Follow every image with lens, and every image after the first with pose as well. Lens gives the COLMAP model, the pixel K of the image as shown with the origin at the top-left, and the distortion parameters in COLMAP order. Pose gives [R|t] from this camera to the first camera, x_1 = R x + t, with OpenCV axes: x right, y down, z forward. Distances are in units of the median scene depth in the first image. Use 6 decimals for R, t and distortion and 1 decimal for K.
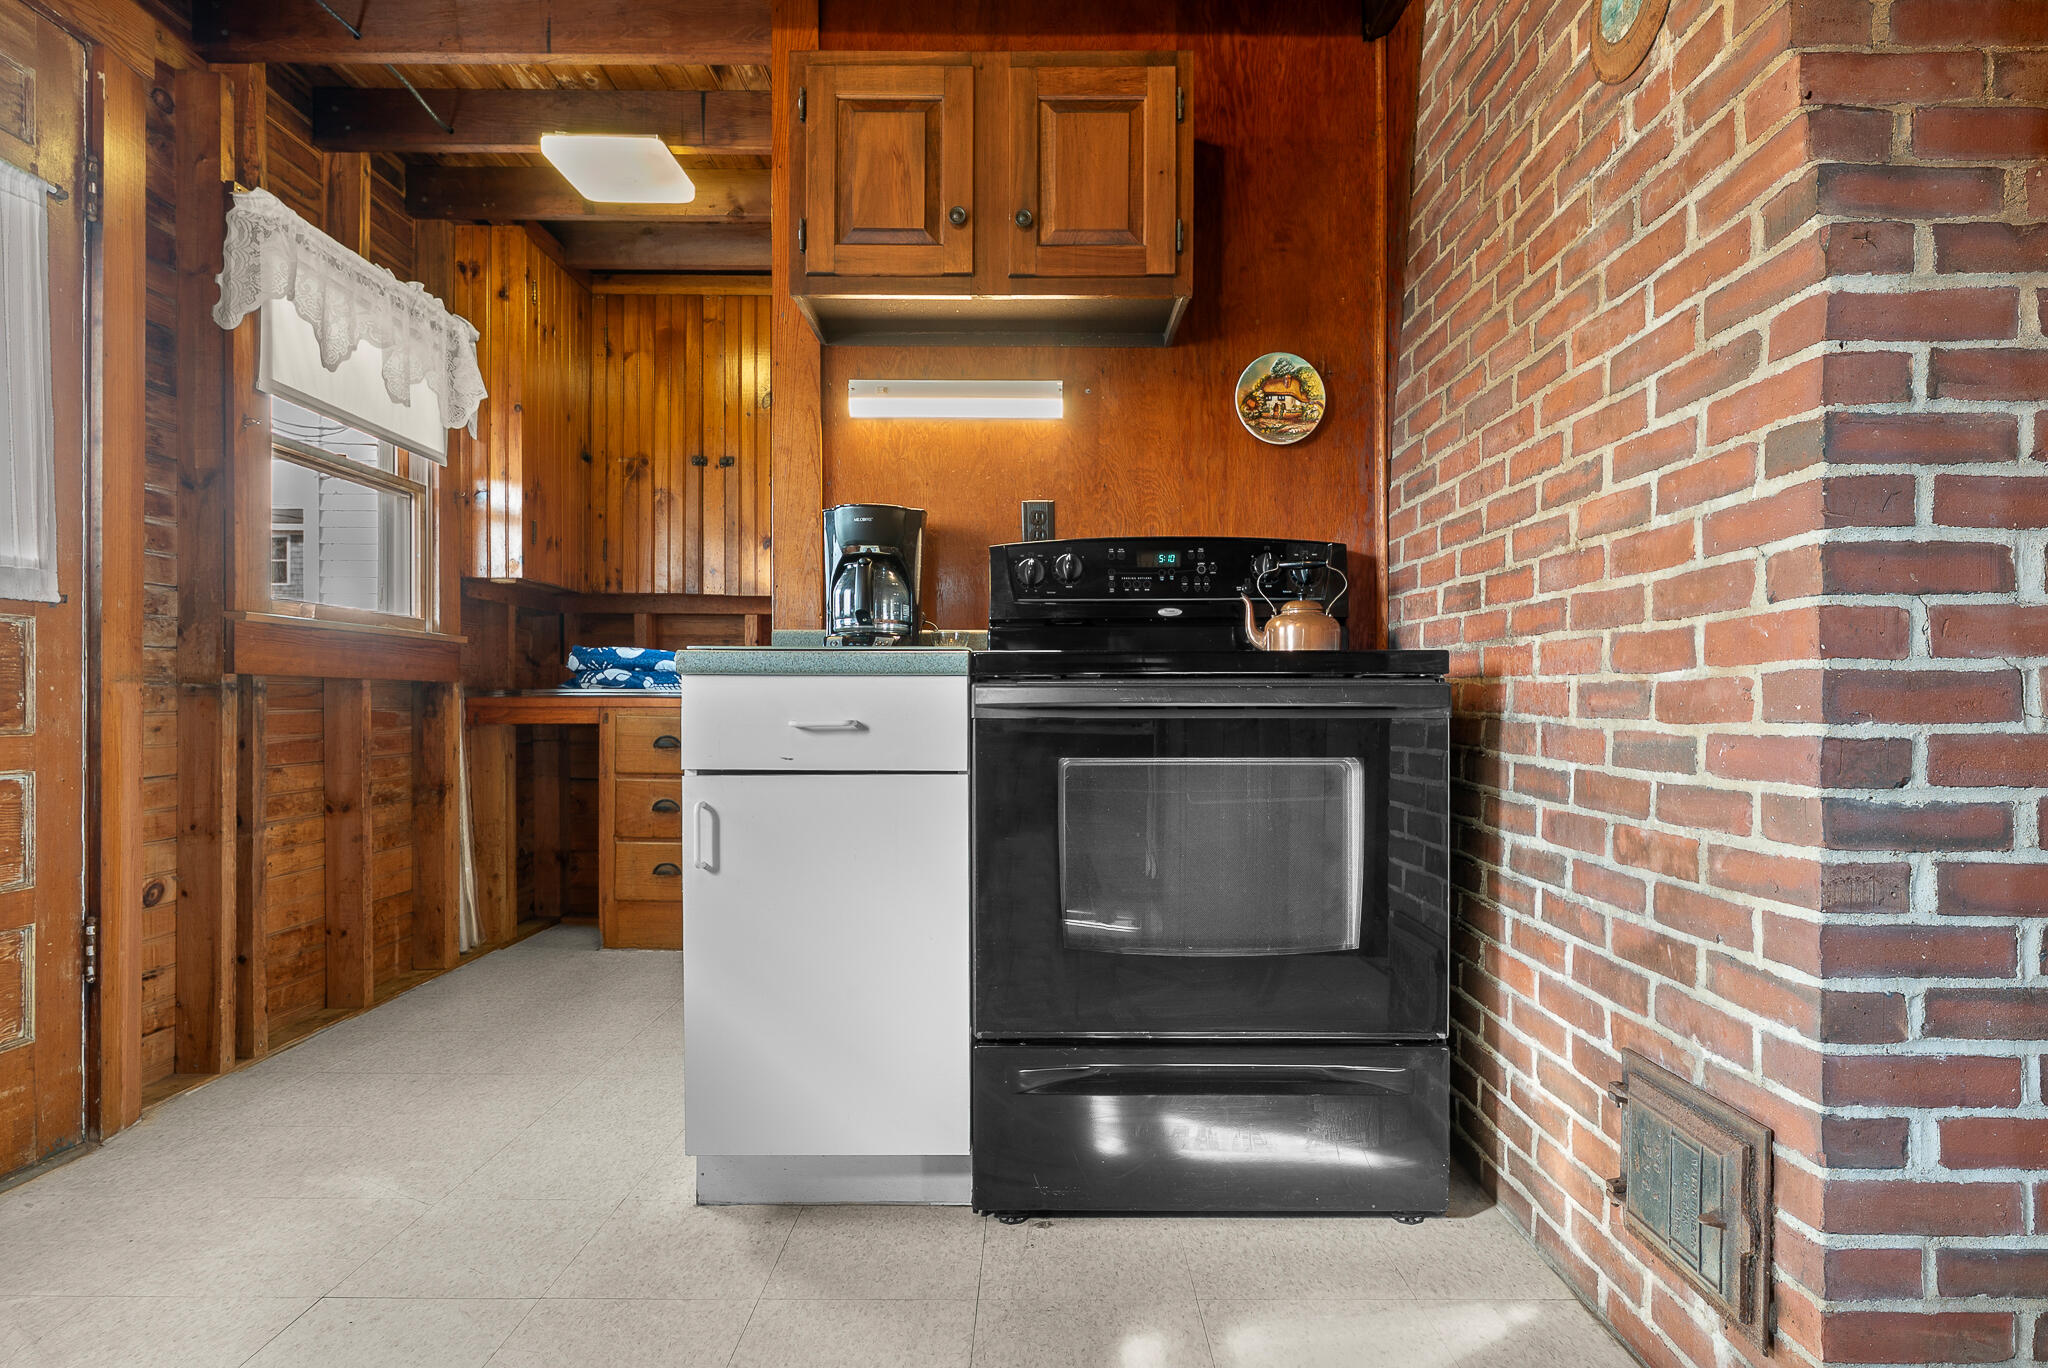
lens RADIAL K [[1094.4, 0, 1030.7], [0, 1094.4, 720.1], [0, 0, 1]] dist [-0.004655, 0.000493]
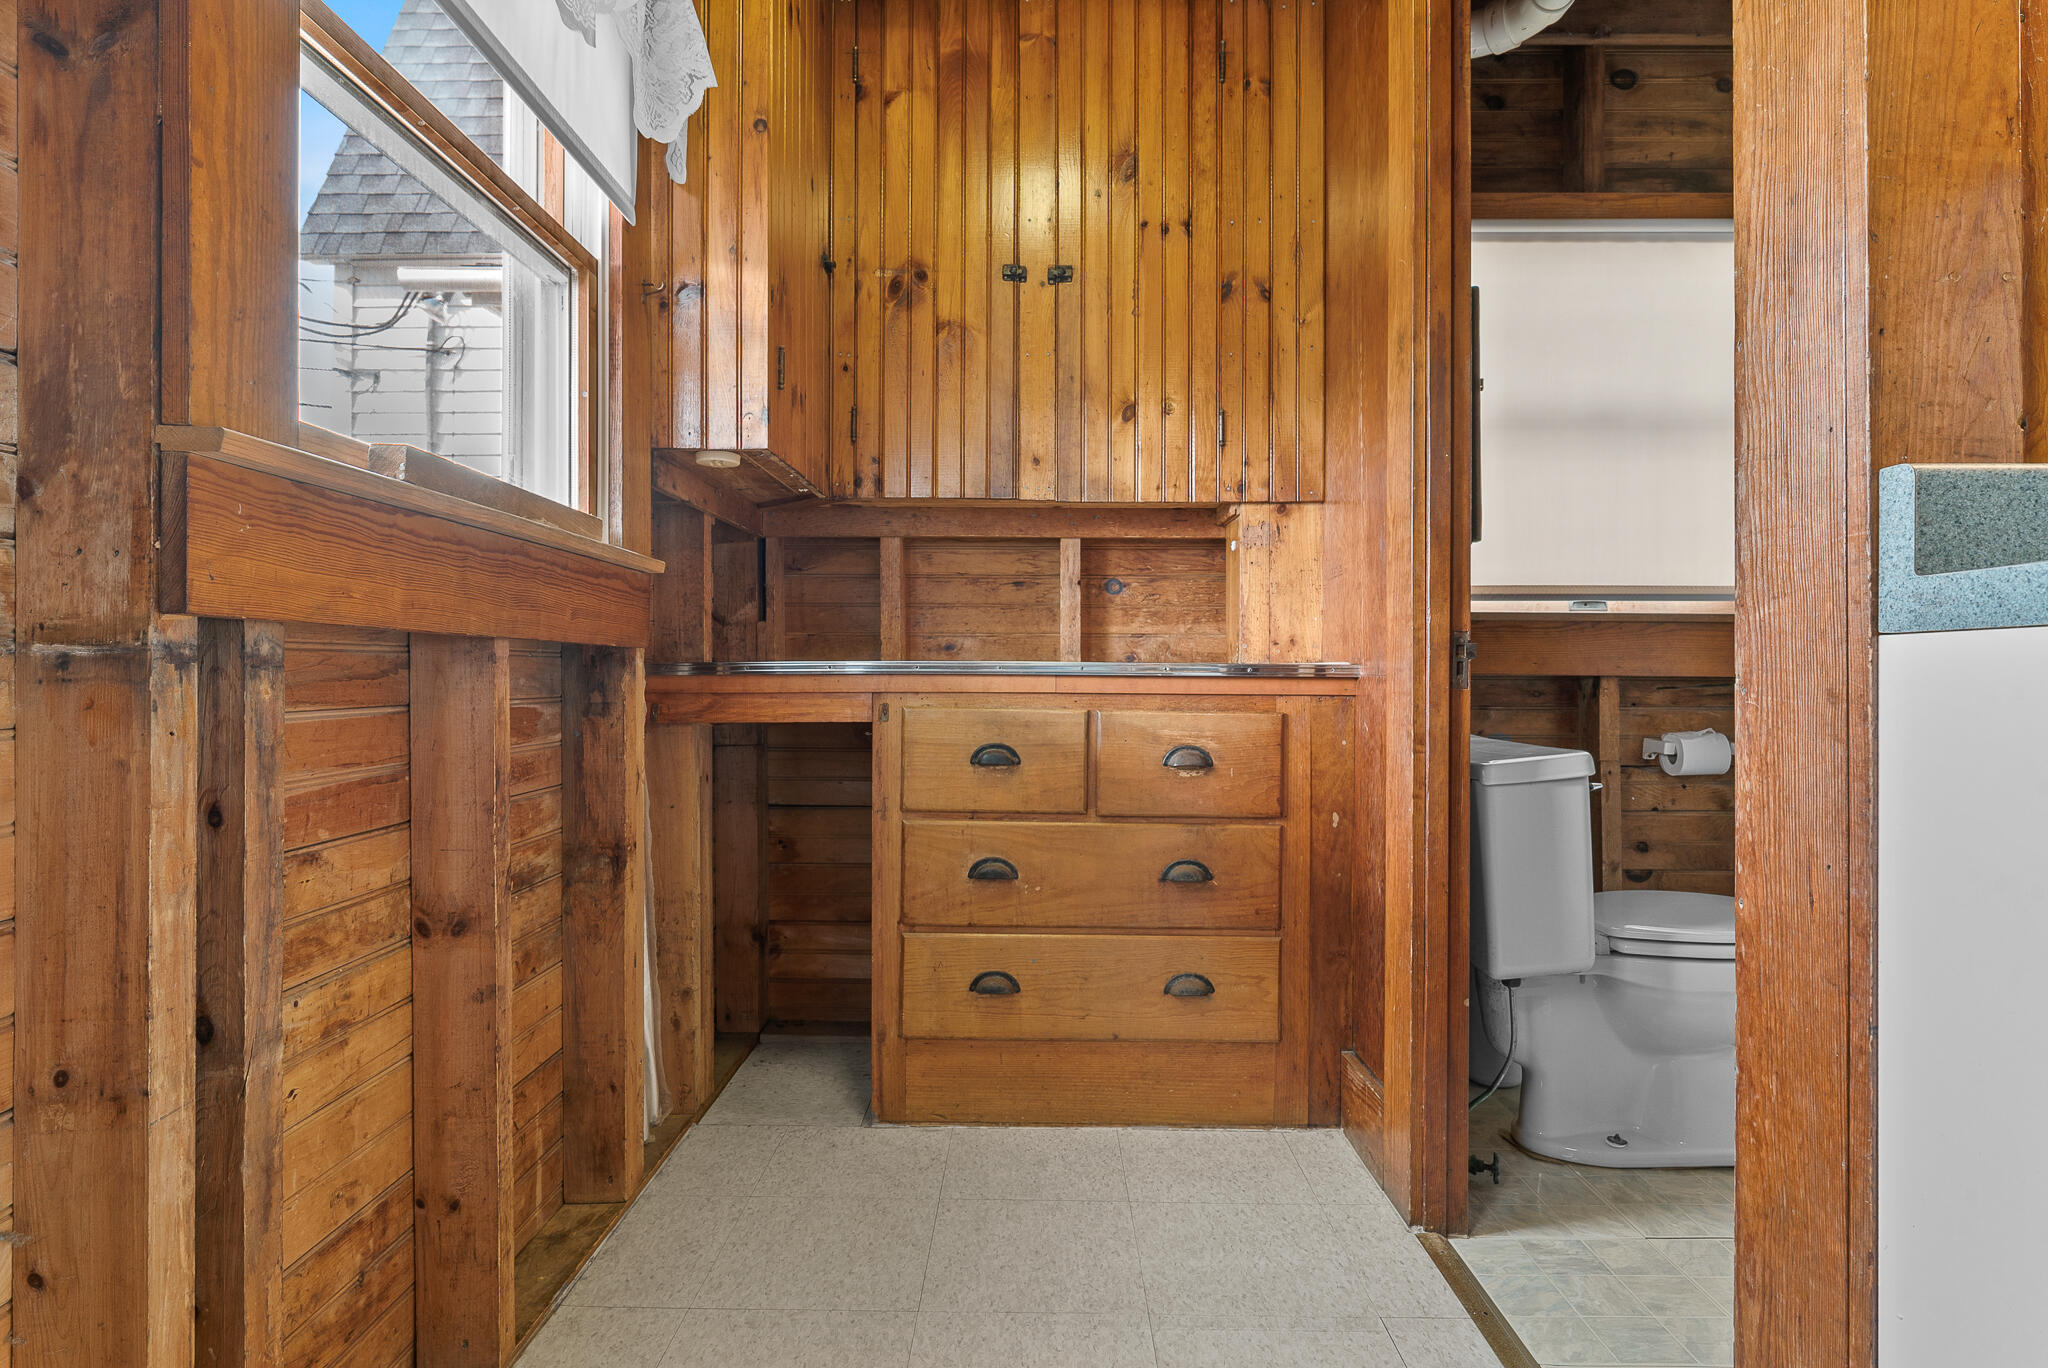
lens RADIAL K [[1094.4, 0, 1030.4], [0, 1094.4, 684.6], [0, 0, 1]] dist [-0.004655, 0.000493]
pose [[0.999934, -0.002582, -0.011211, -0.386318], [0.002499, 0.999970, -0.007377, -0.014820], [0.011230, 0.007348, 0.999910, 0.552514]]
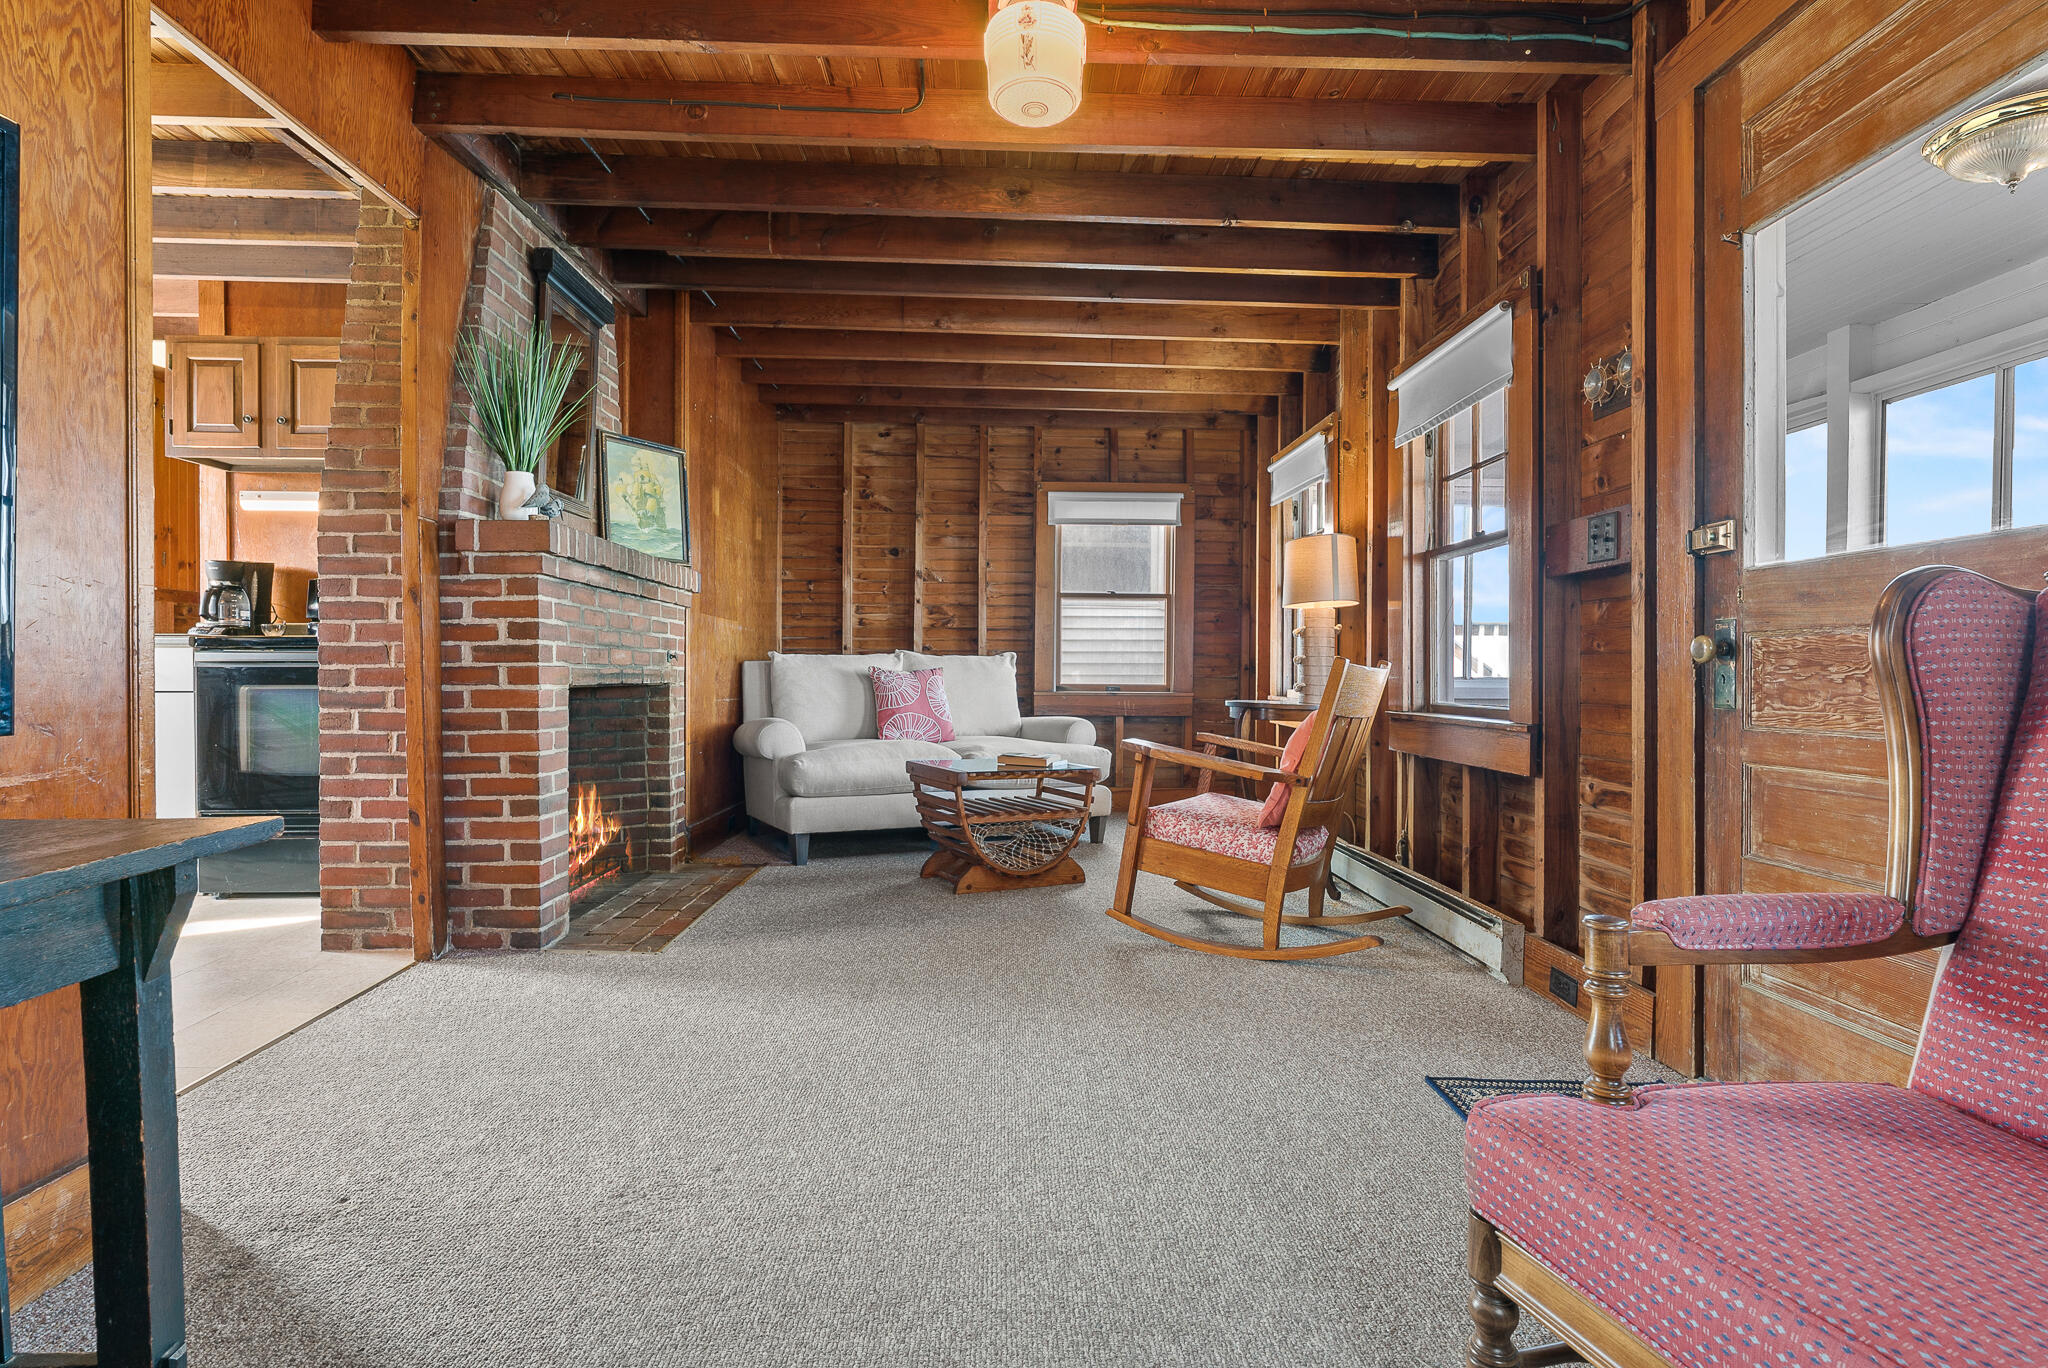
lens RADIAL K [[981.5, 0, 1028.0], [0, 981.5, 683.6], [0, 0, 1]] dist [0.003899, 0.000397]
pose [[0.999237, -0.003740, 0.038868, 1.644634], [0.003770, 0.999993, -0.000696, 0.041195], [-0.038866, 0.000842, 0.999244, -1.102144]]
